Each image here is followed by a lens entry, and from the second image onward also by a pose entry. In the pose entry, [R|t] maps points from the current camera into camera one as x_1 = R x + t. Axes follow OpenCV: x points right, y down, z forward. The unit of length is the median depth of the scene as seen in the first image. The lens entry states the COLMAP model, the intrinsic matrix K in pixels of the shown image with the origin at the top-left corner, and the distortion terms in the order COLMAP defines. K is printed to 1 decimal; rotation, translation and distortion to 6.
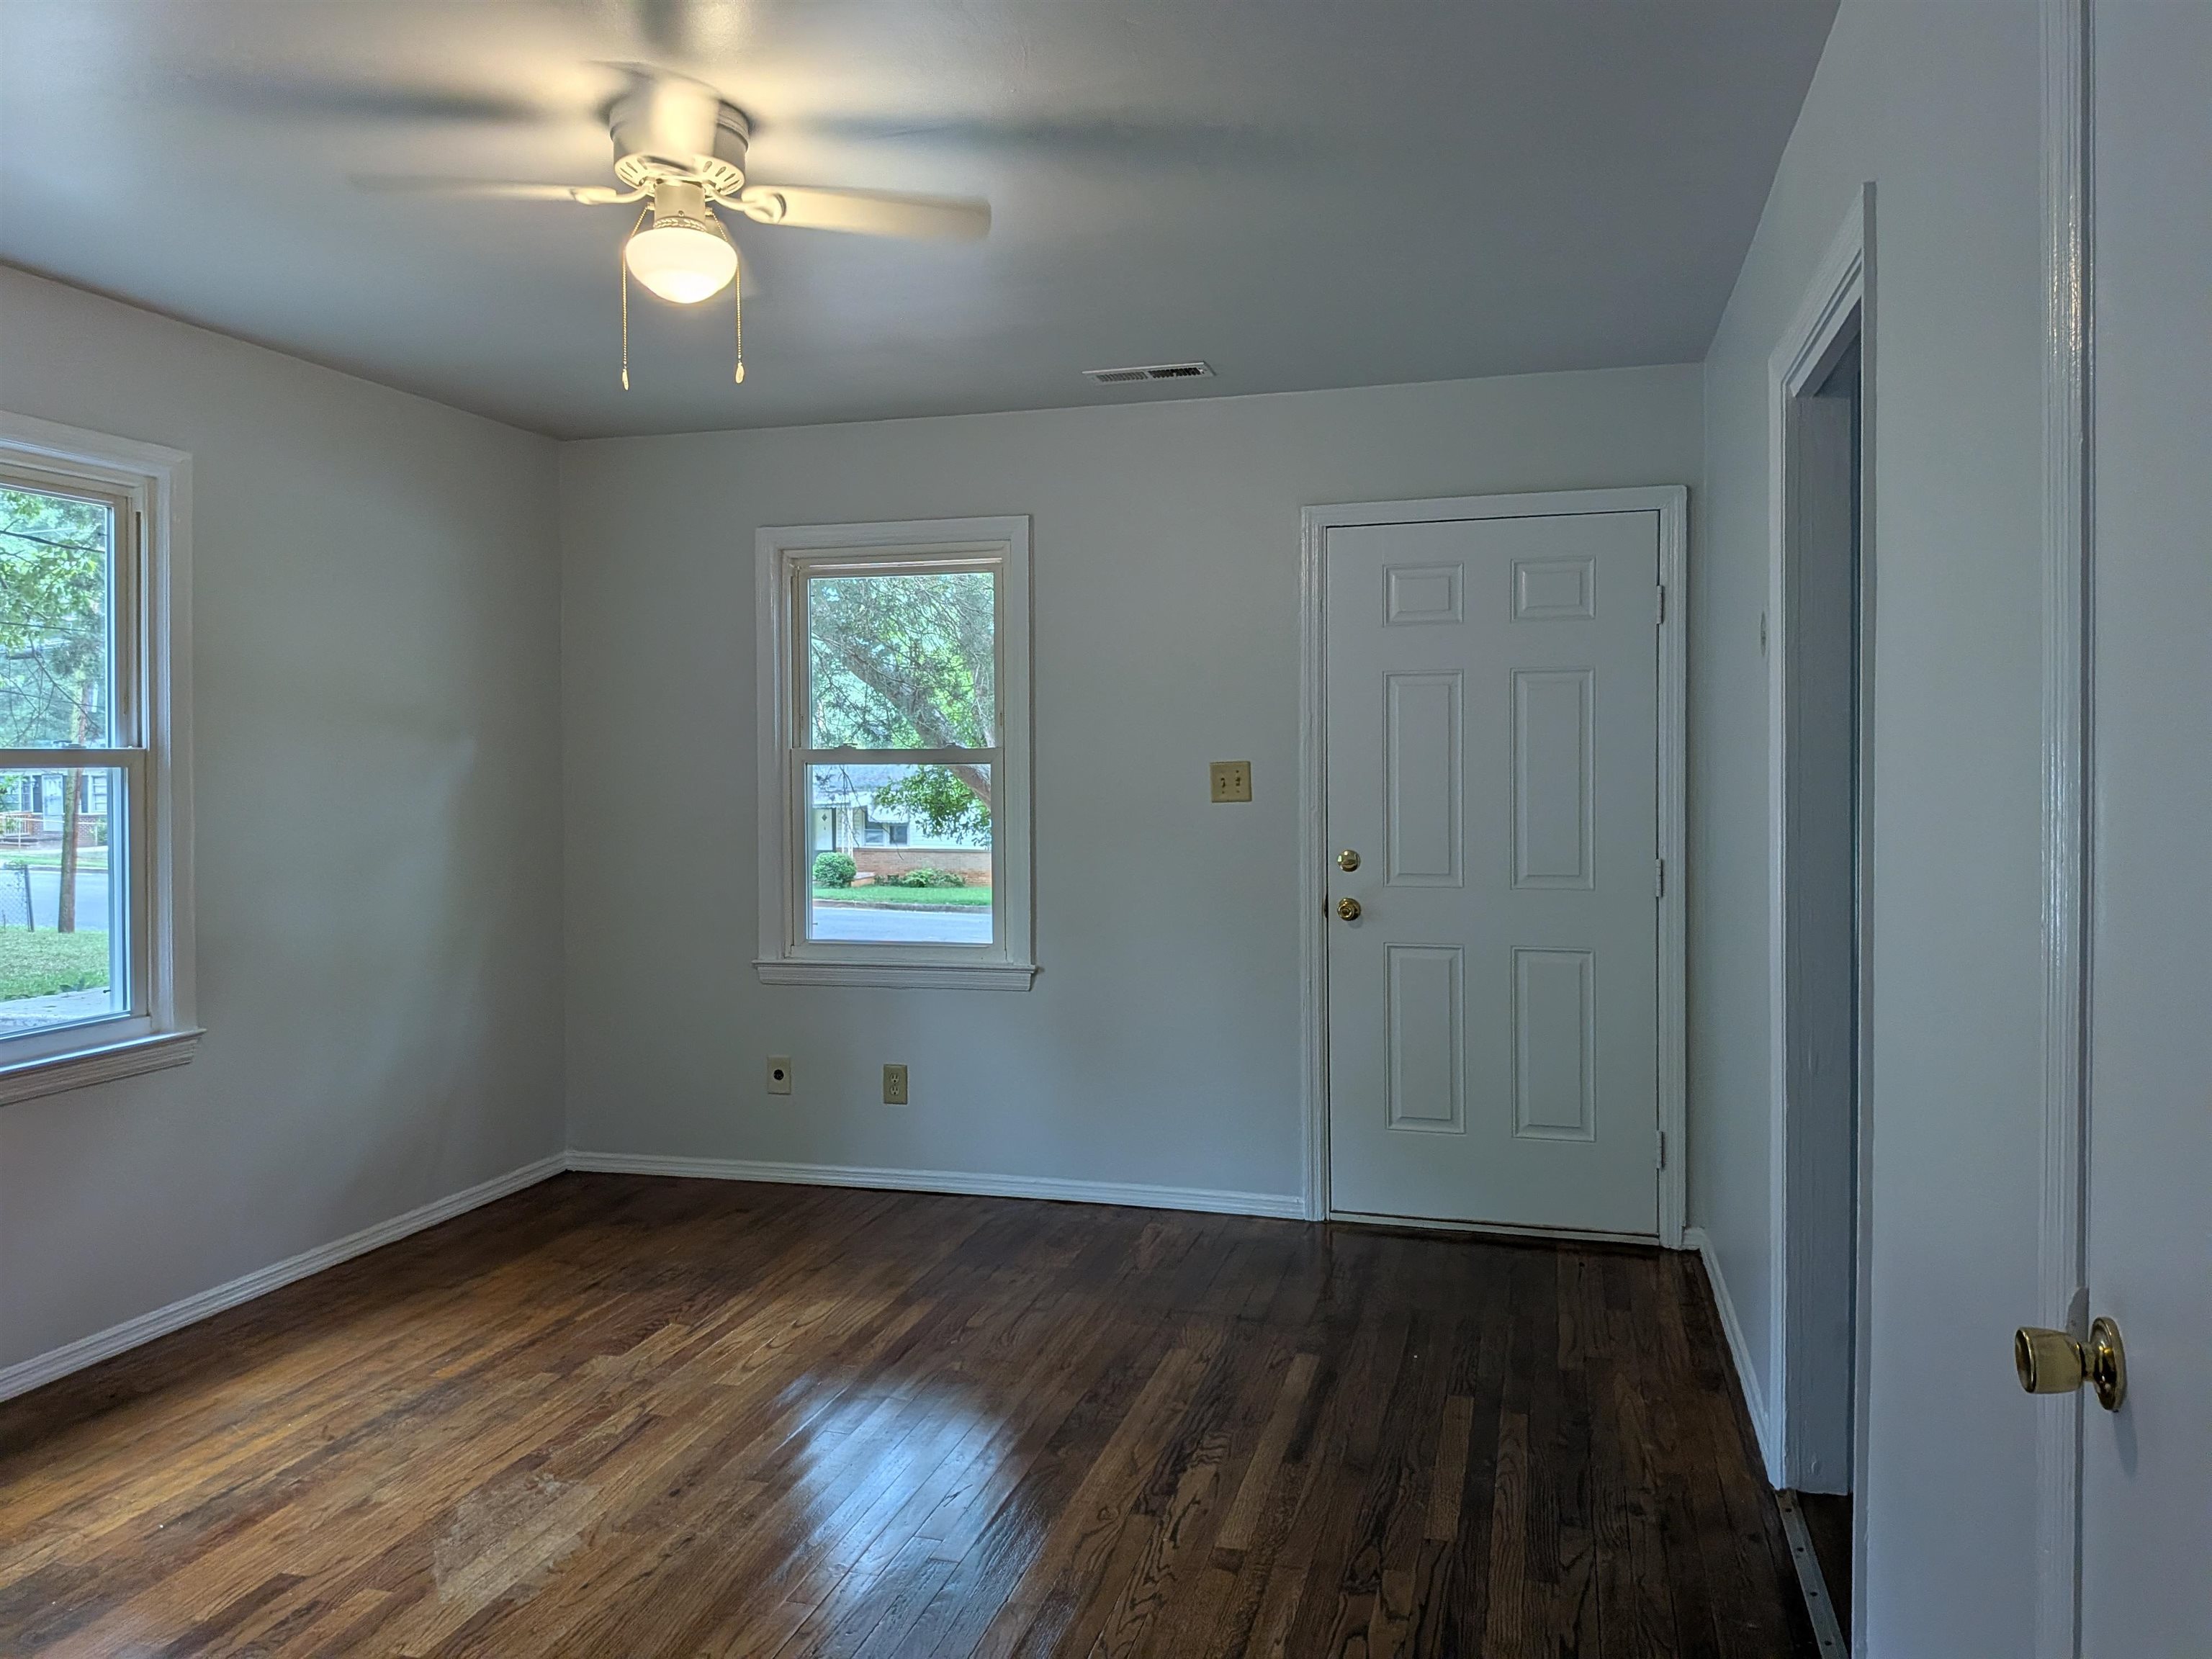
lens RADIAL K [[1565.5, 0, 1106.0], [0, 1565.5, 829.5], [0, 0, 1]] dist [0.001645, 0.000146]
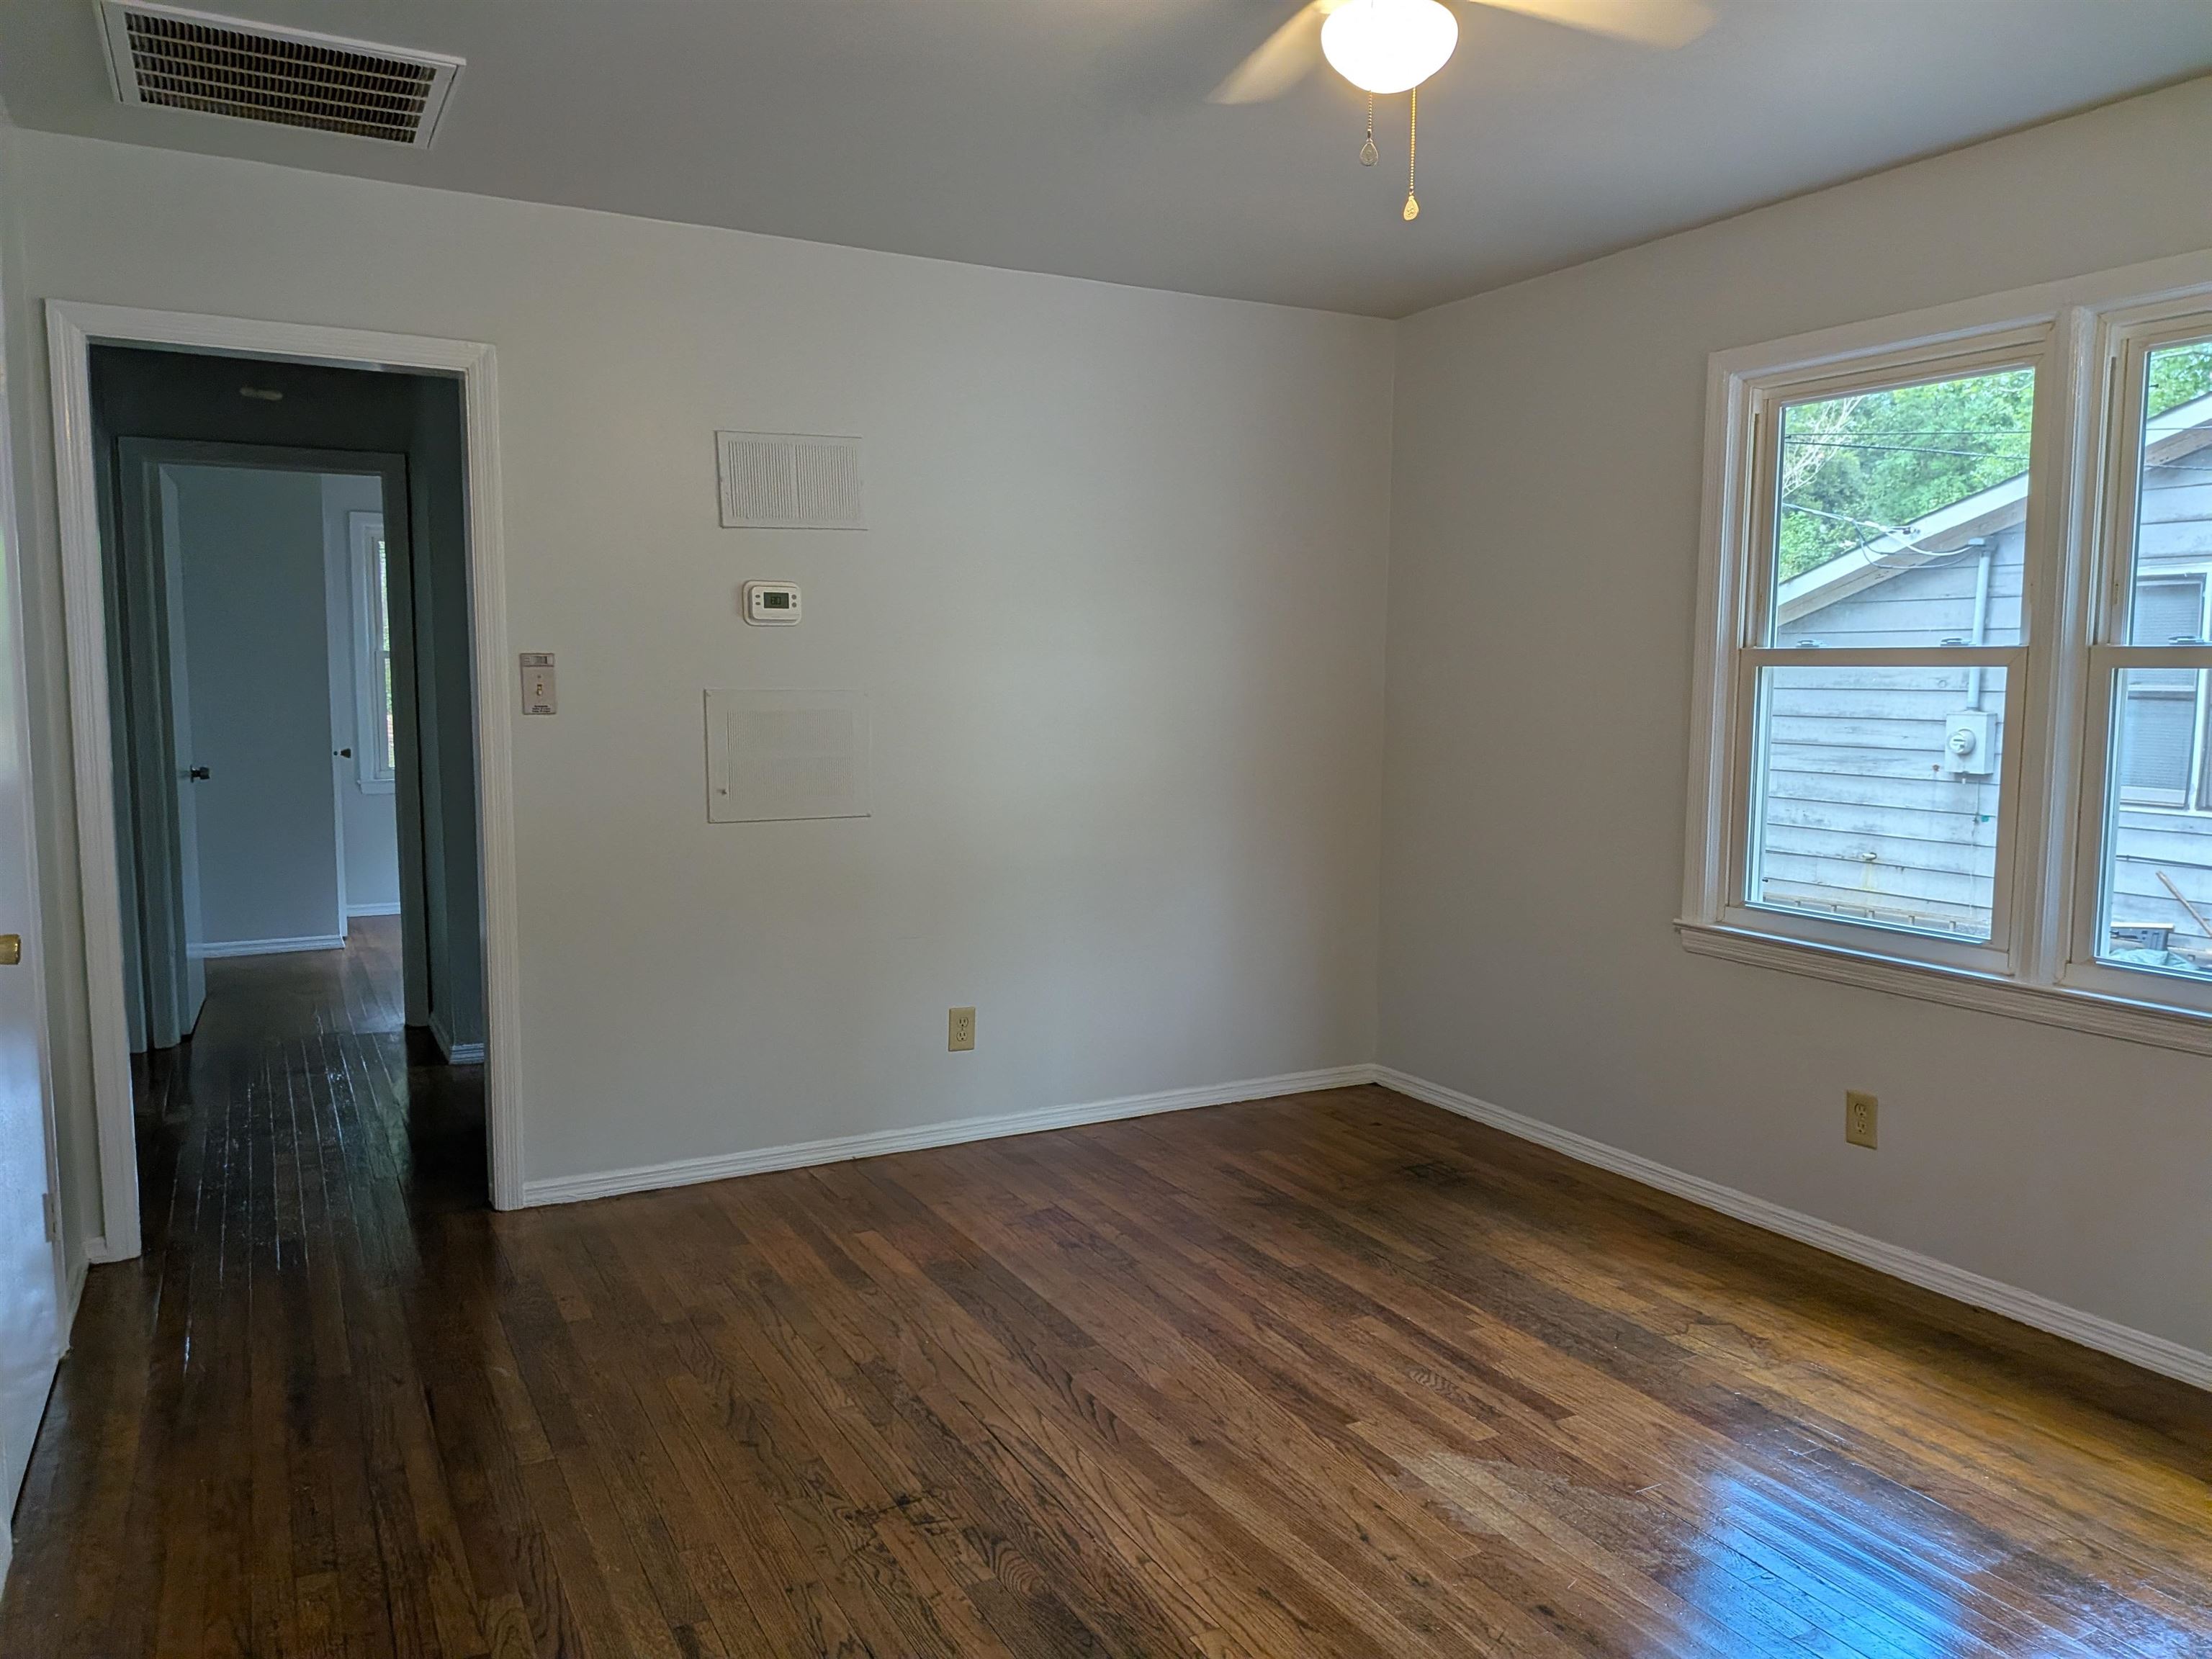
lens RADIAL K [[1581.4, 0, 1106.0], [0, 1581.4, 829.5], [0, 0, 1]] dist [0.062677, -0.003604]
pose [[-0.706016, 0.075139, -0.704199, 0.446494], [-0.029338, 0.990399, 0.135090, -0.065512], [0.707588, 0.116036, -0.697033, 1.475225]]
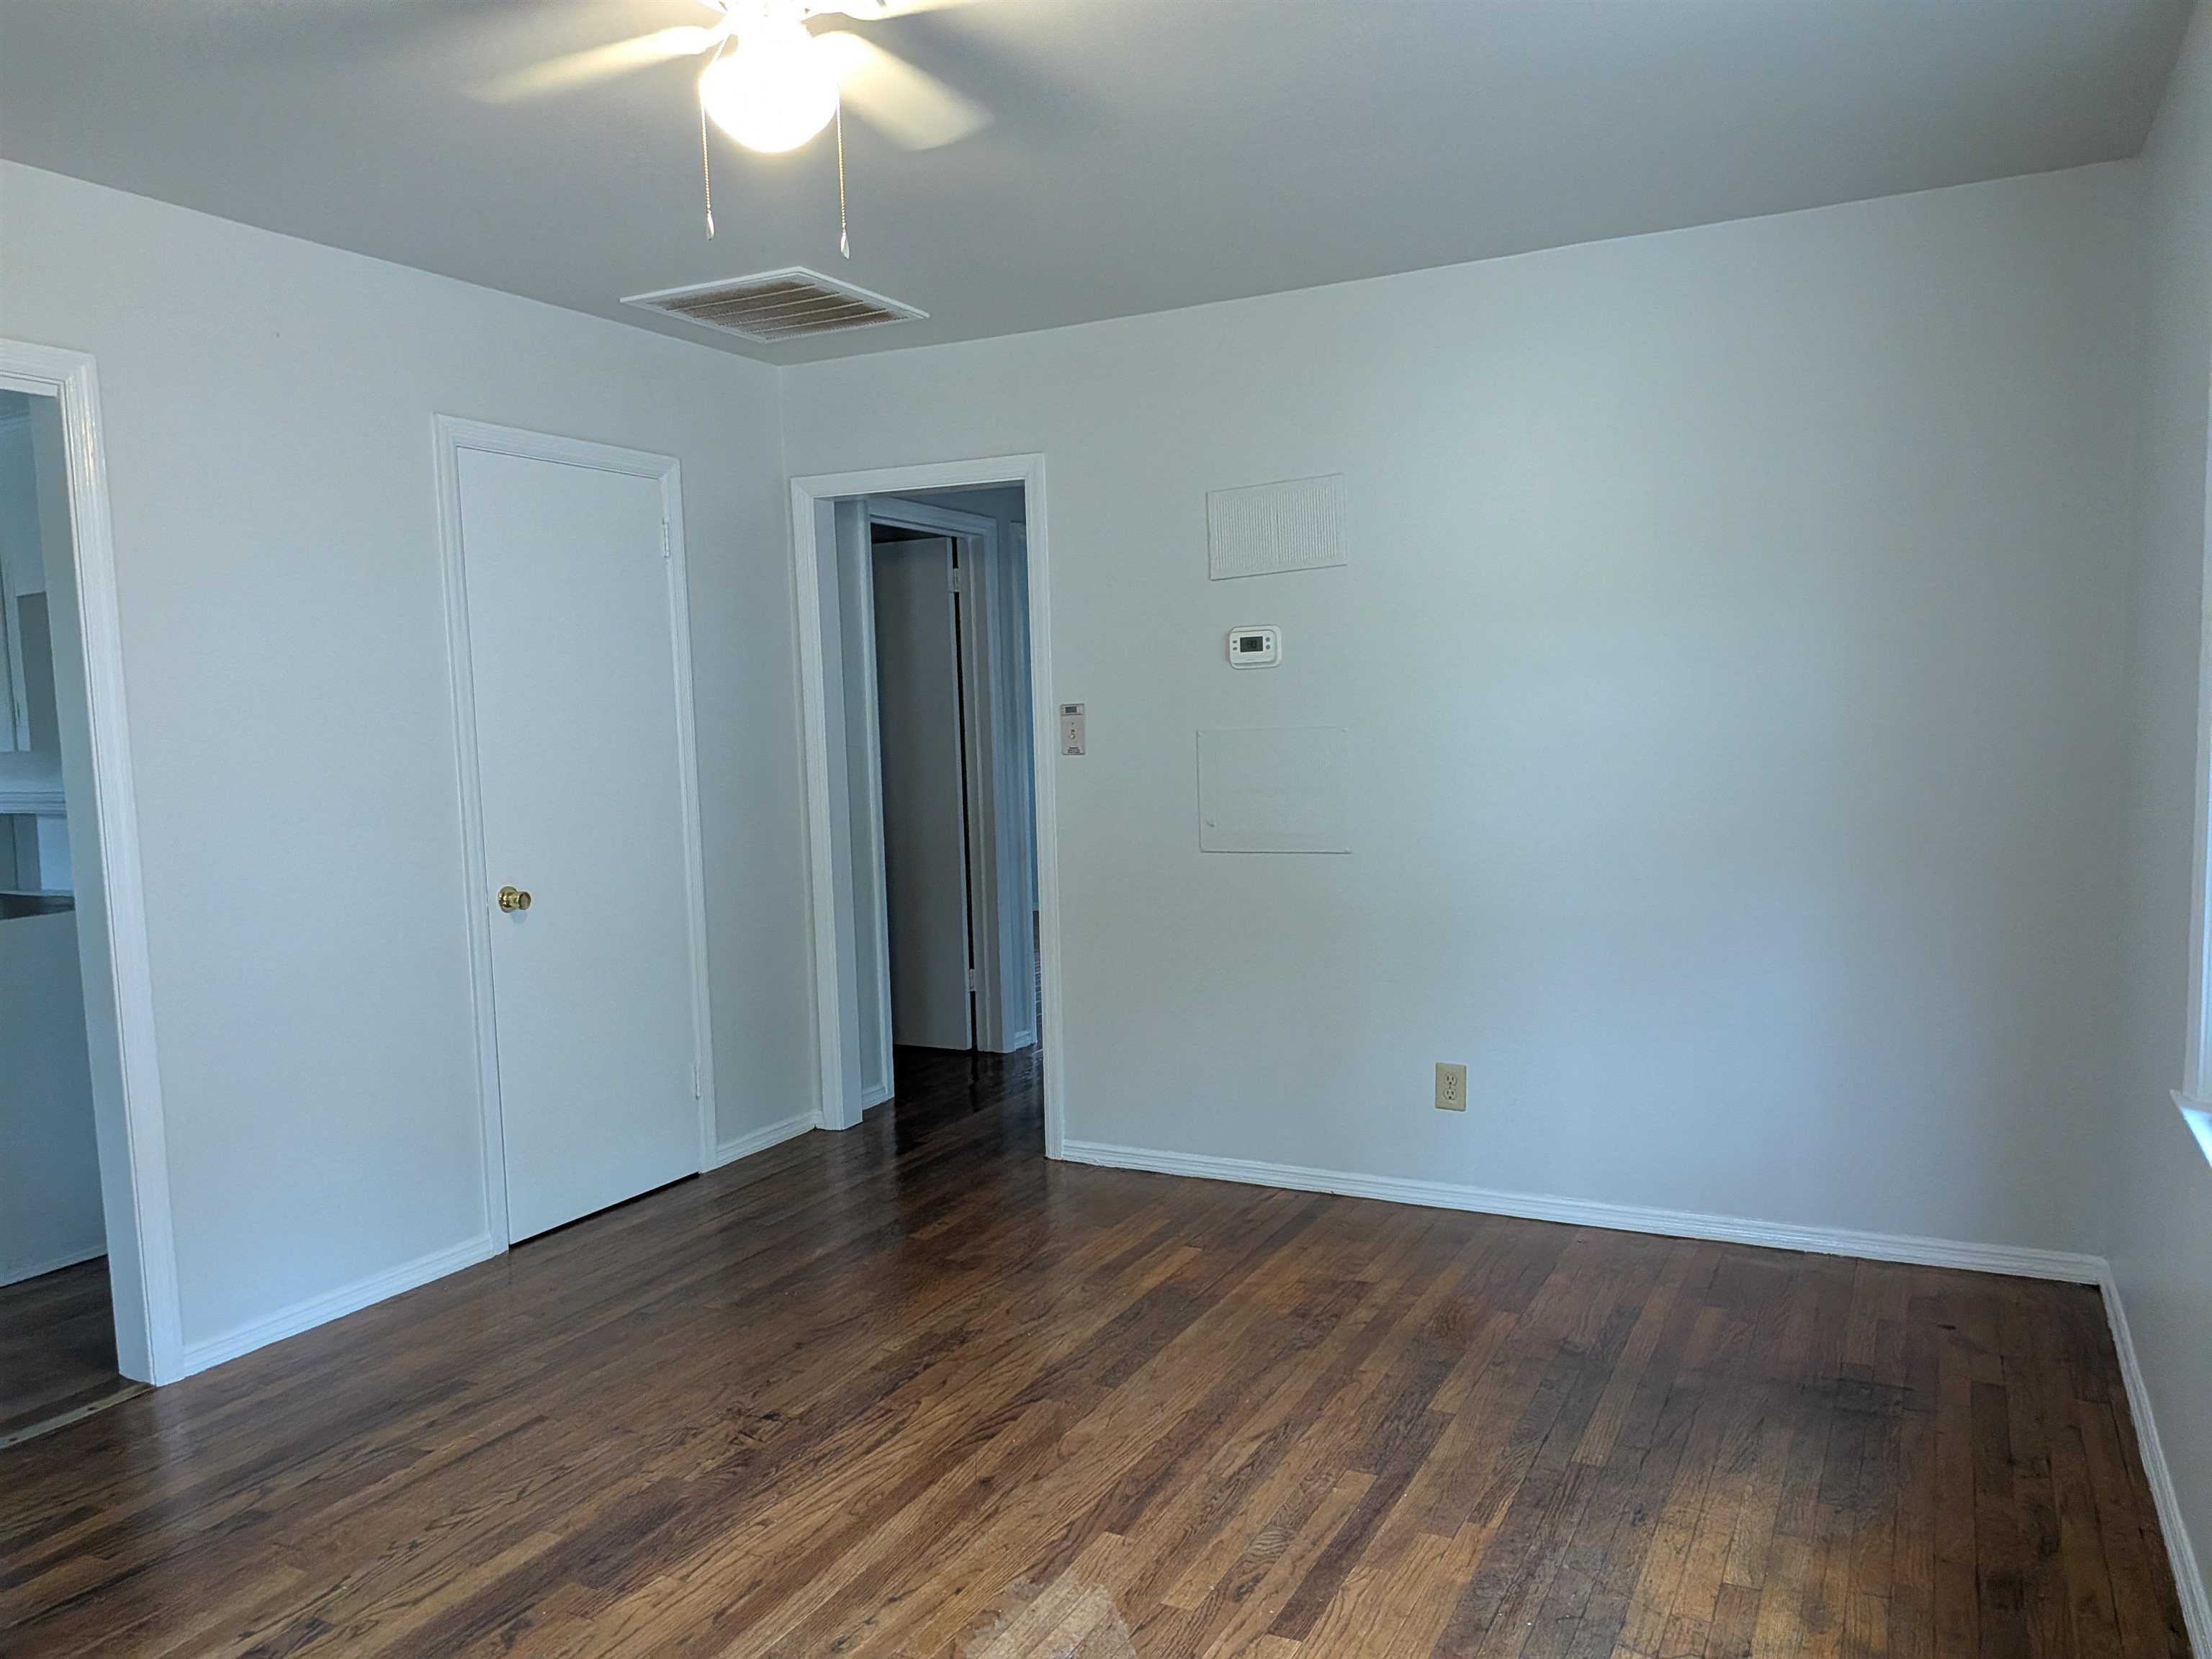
lens RADIAL K [[1611.6, 0, 1163.3], [0, 1611.6, 836.9], [0, 0, 1]] dist [0.110716, -0.207693]
pose [[-0.983573, 0.020447, 0.179351, -0.612681], [0.041288, 0.992708, 0.113253, -0.063304], [-0.175728, 0.118798, -0.977244, 1.806466]]
